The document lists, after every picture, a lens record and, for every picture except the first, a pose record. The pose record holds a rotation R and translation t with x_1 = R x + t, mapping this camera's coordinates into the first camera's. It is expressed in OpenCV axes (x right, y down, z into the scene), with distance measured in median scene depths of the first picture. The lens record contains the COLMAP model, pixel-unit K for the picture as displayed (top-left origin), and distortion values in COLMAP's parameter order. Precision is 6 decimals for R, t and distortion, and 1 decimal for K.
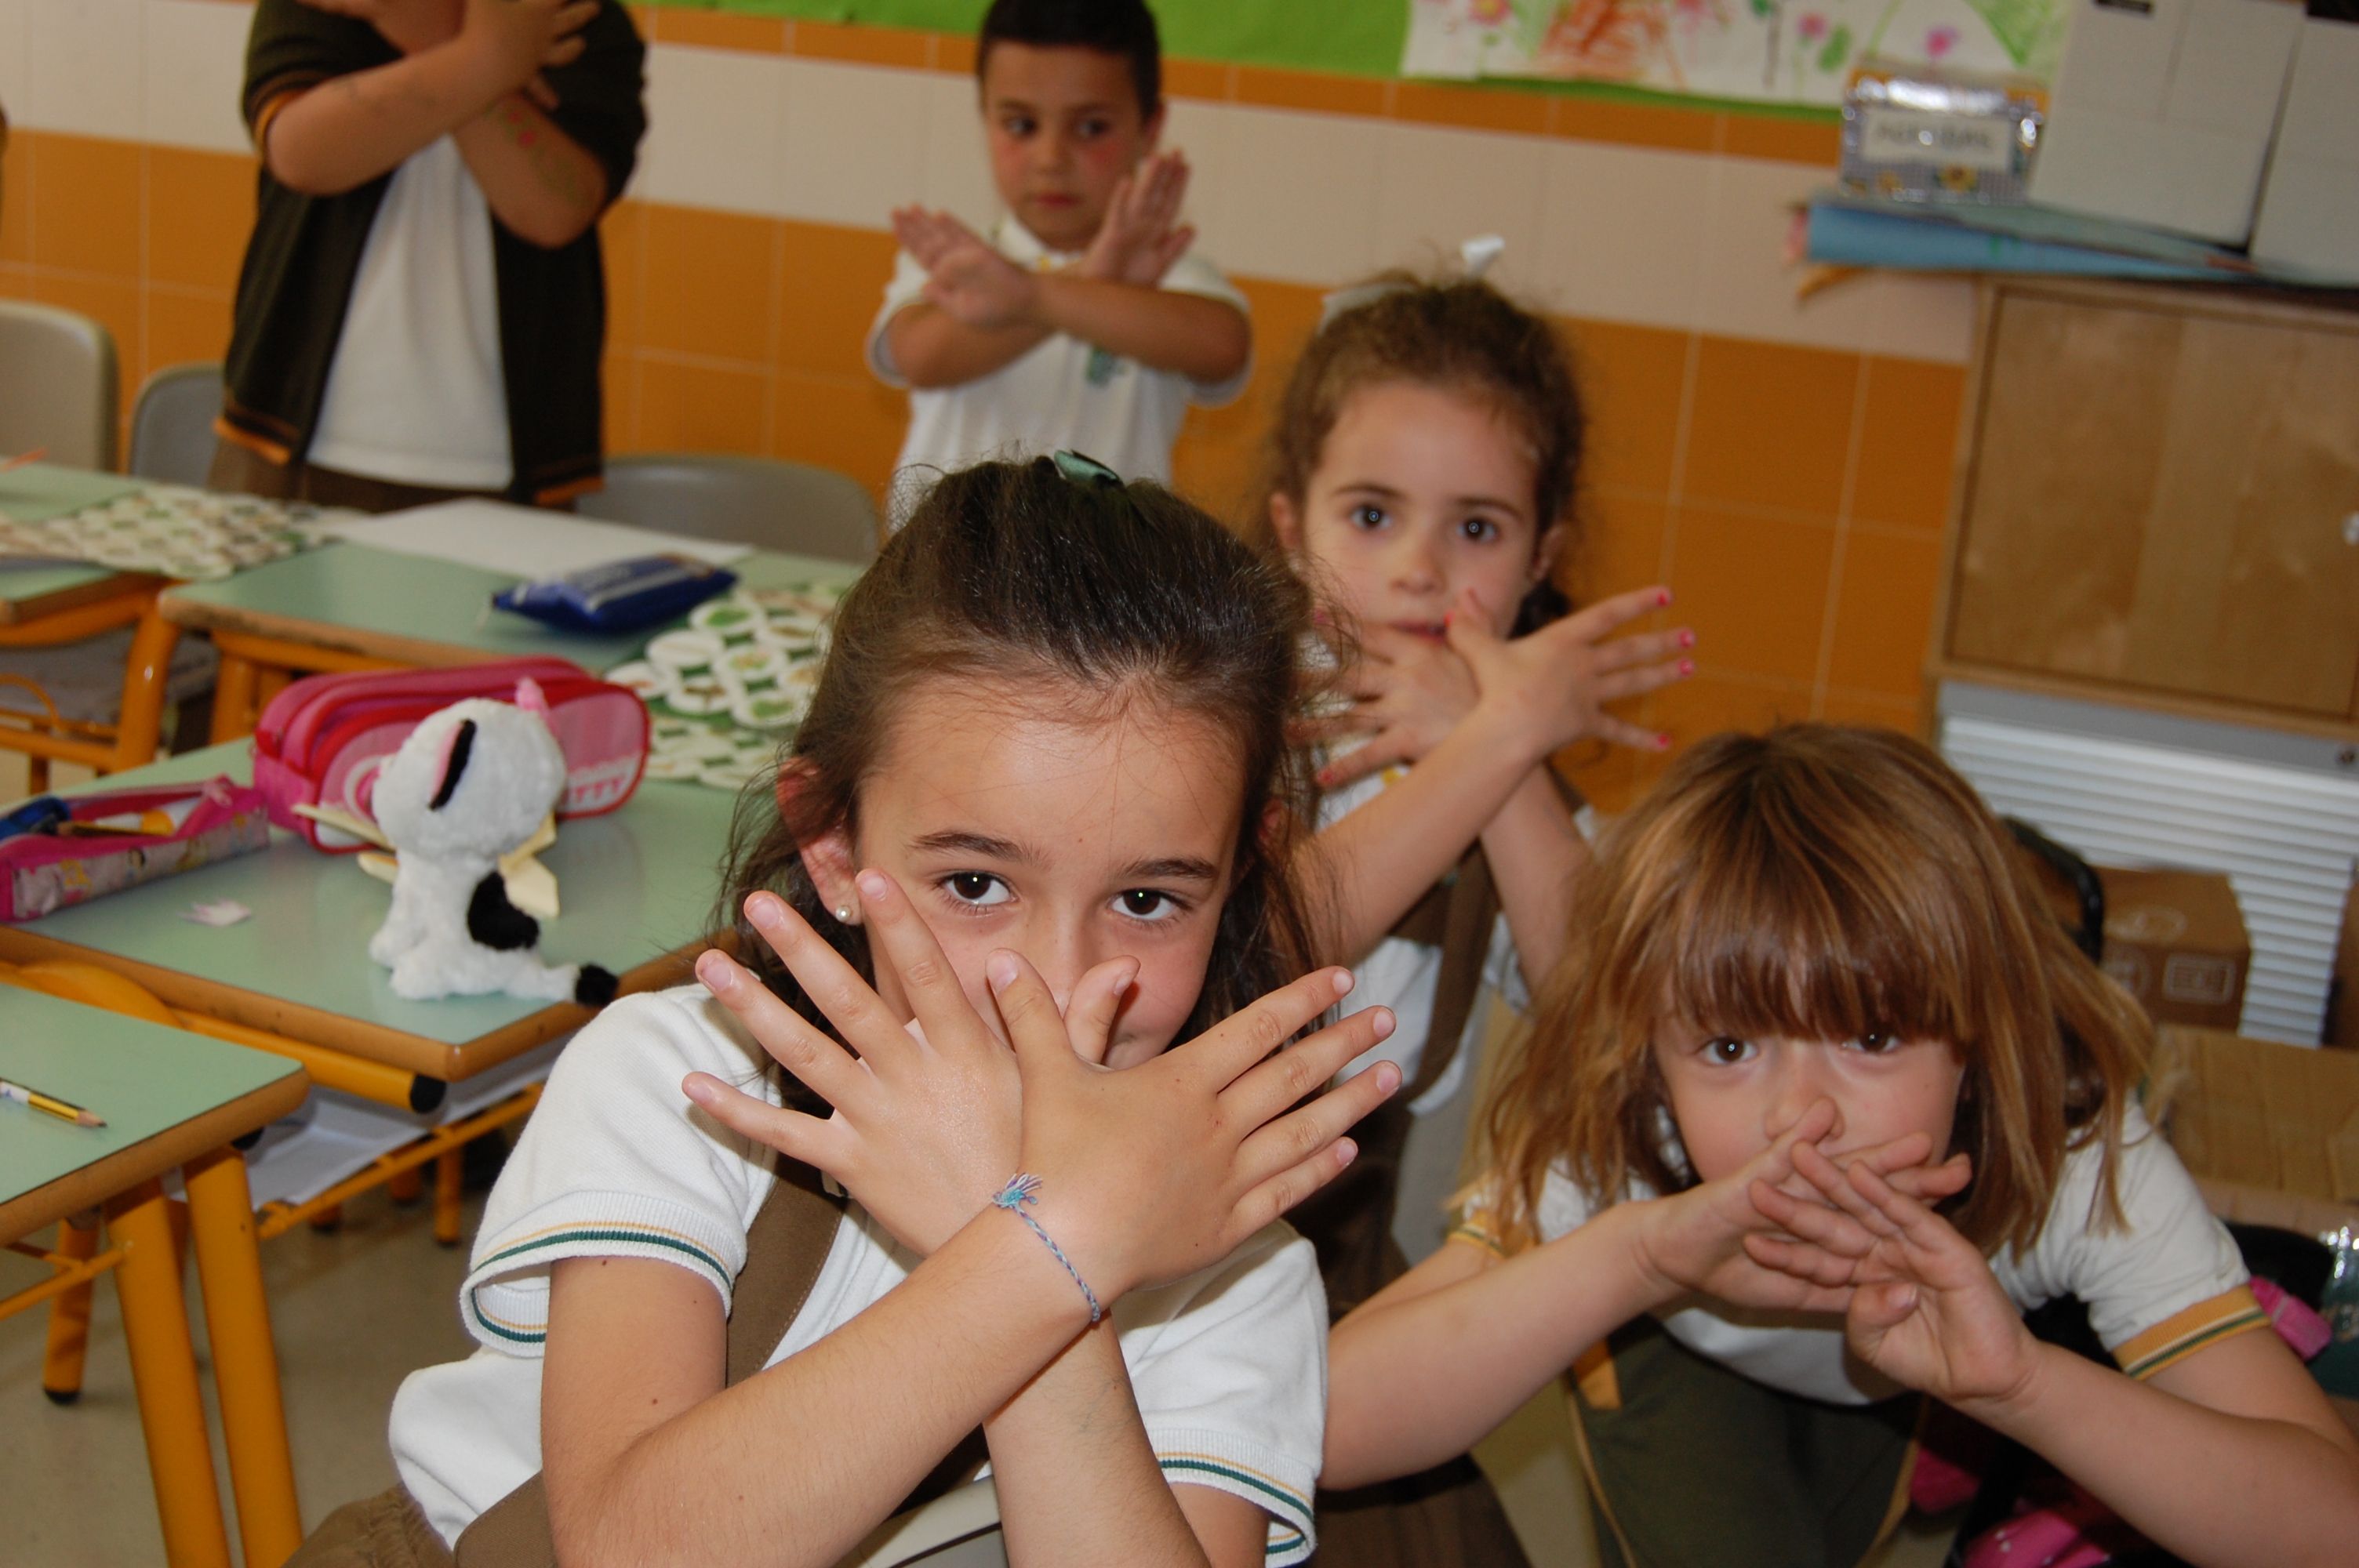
lens RADIAL K [[3029.8, 0, 1173.8], [0, 3029.8, 784.9], [0, 0, 1]] dist [-0.009075, 0.000000]
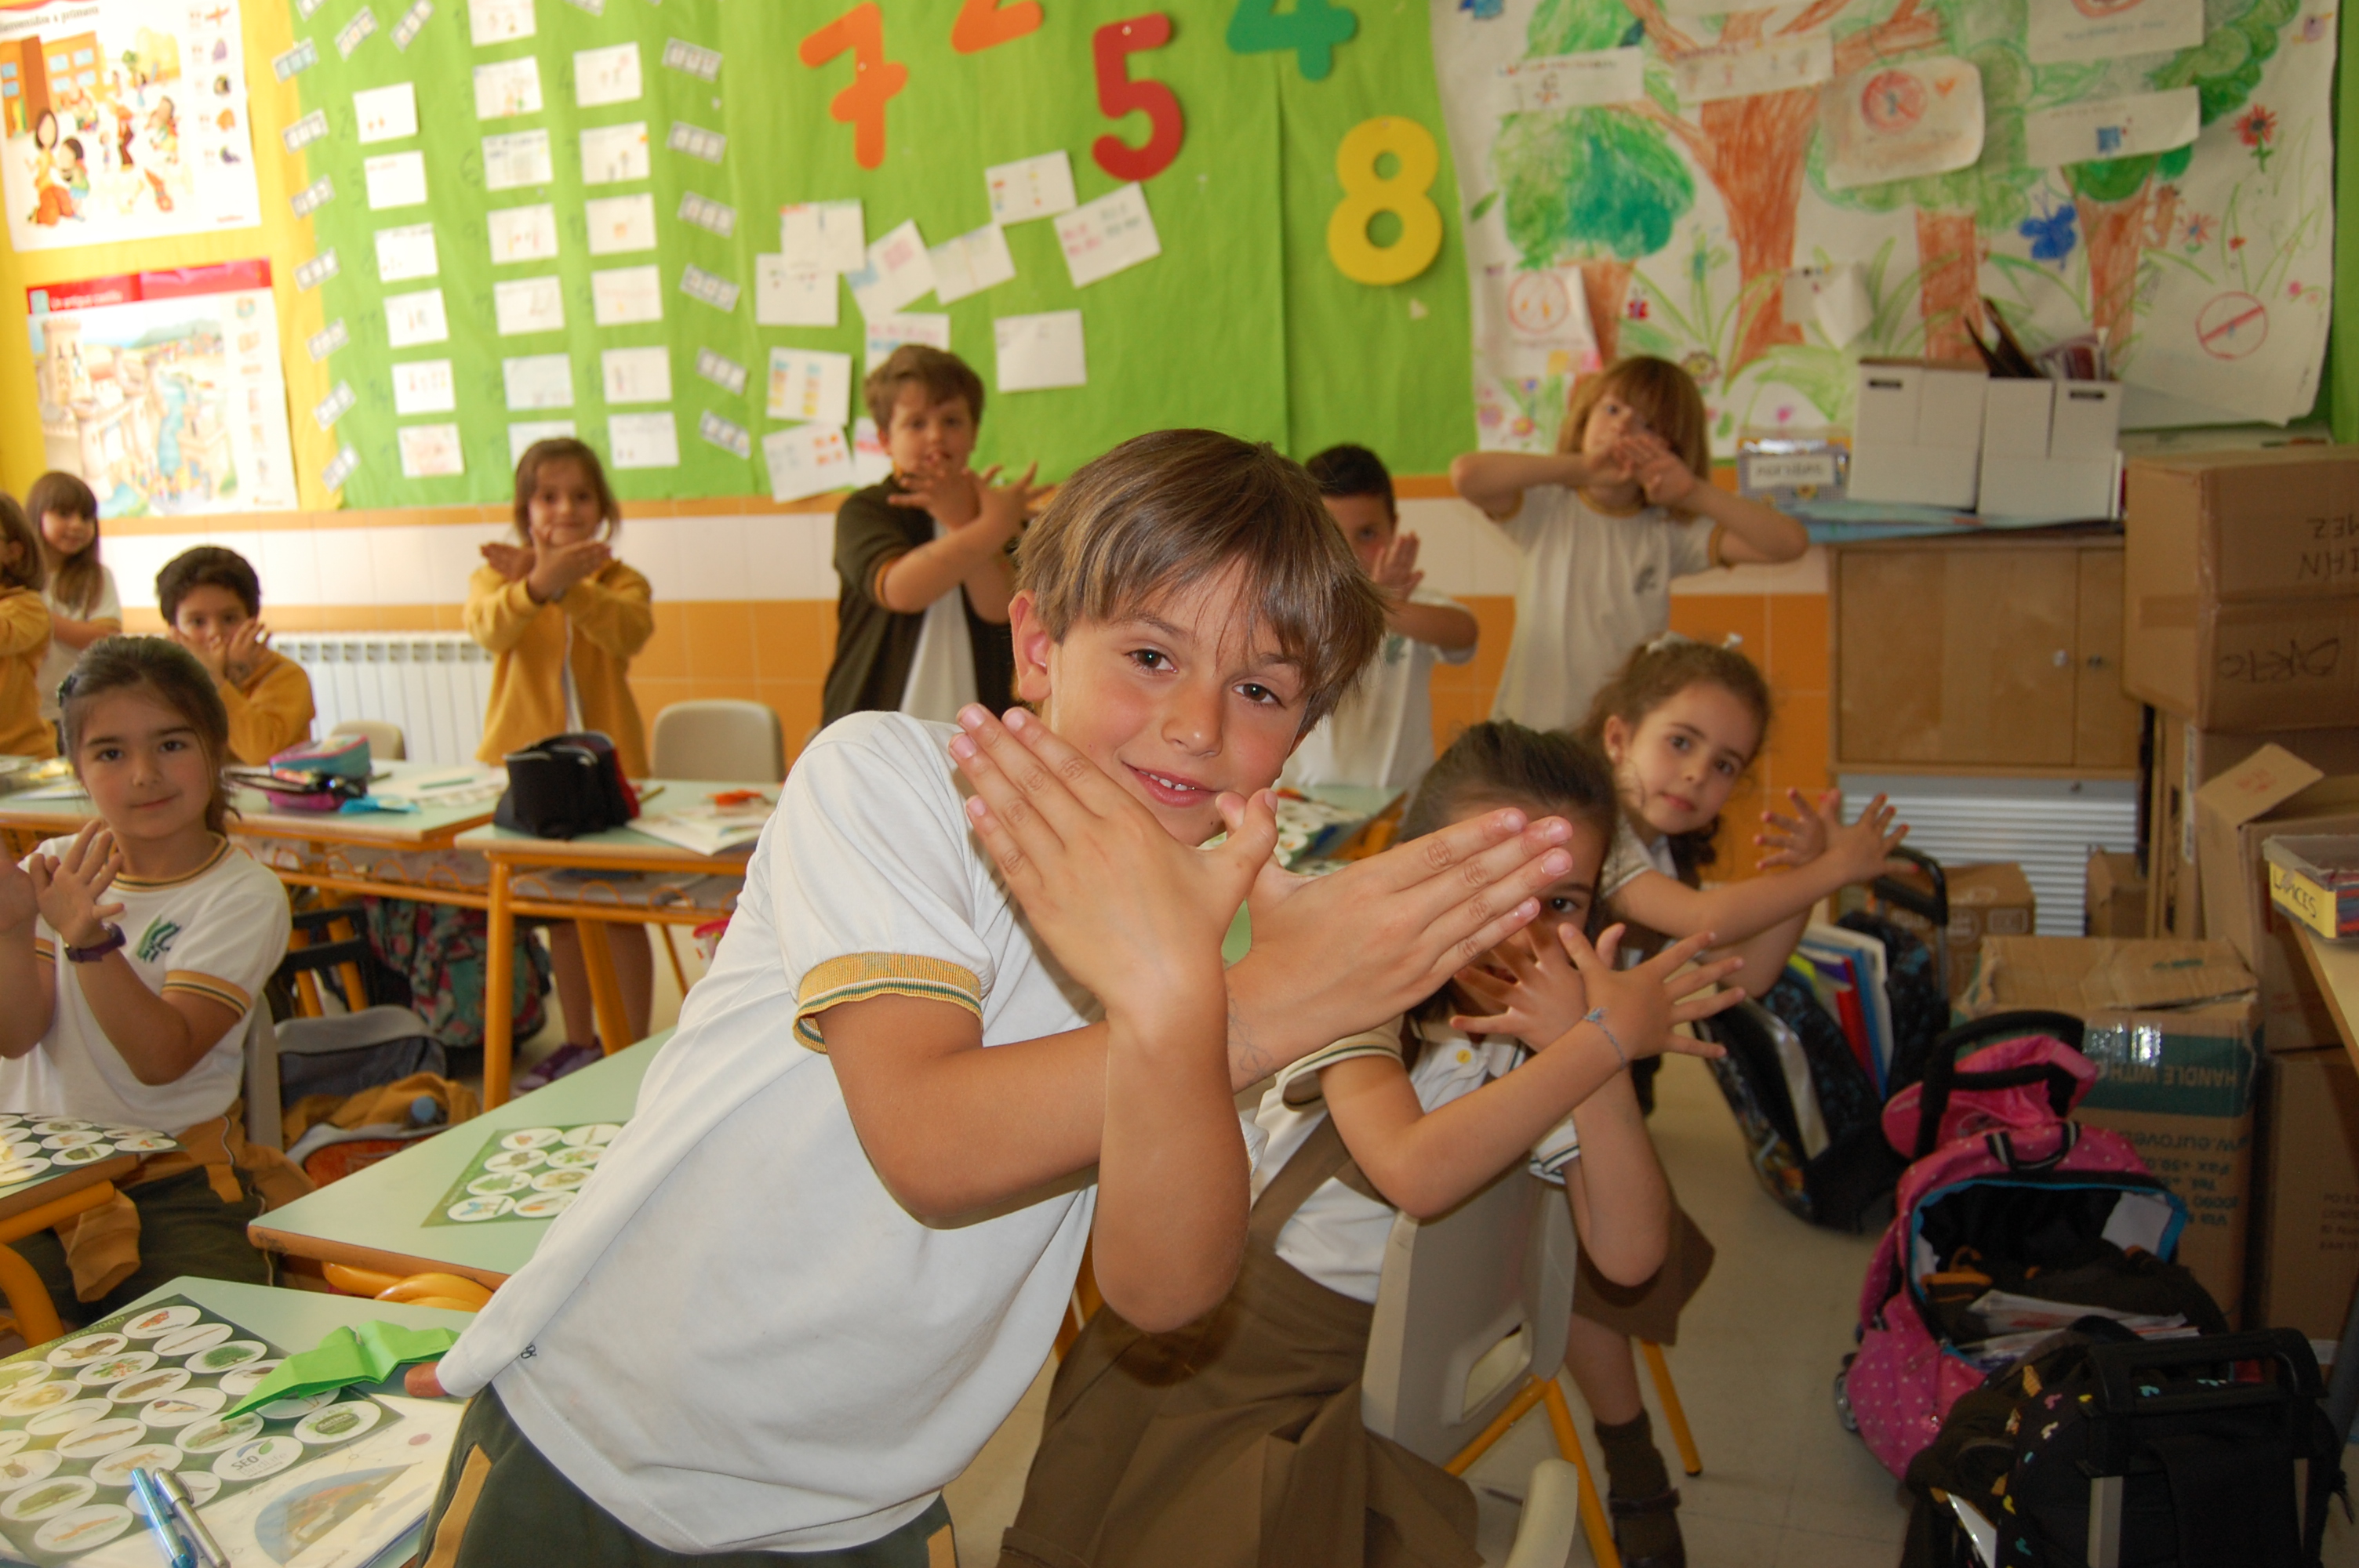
lens RADIAL K [[2095.7, 0, 1179.2], [0, 2095.7, 772.9], [0, 0, 1]] dist [-0.050586, 0.029150]
pose [[0.991473, -0.118994, -0.053122, -0.058622], [0.113728, 0.989144, -0.093064, 0.033709], [0.063620, 0.086228, 0.994242, -0.219157]]
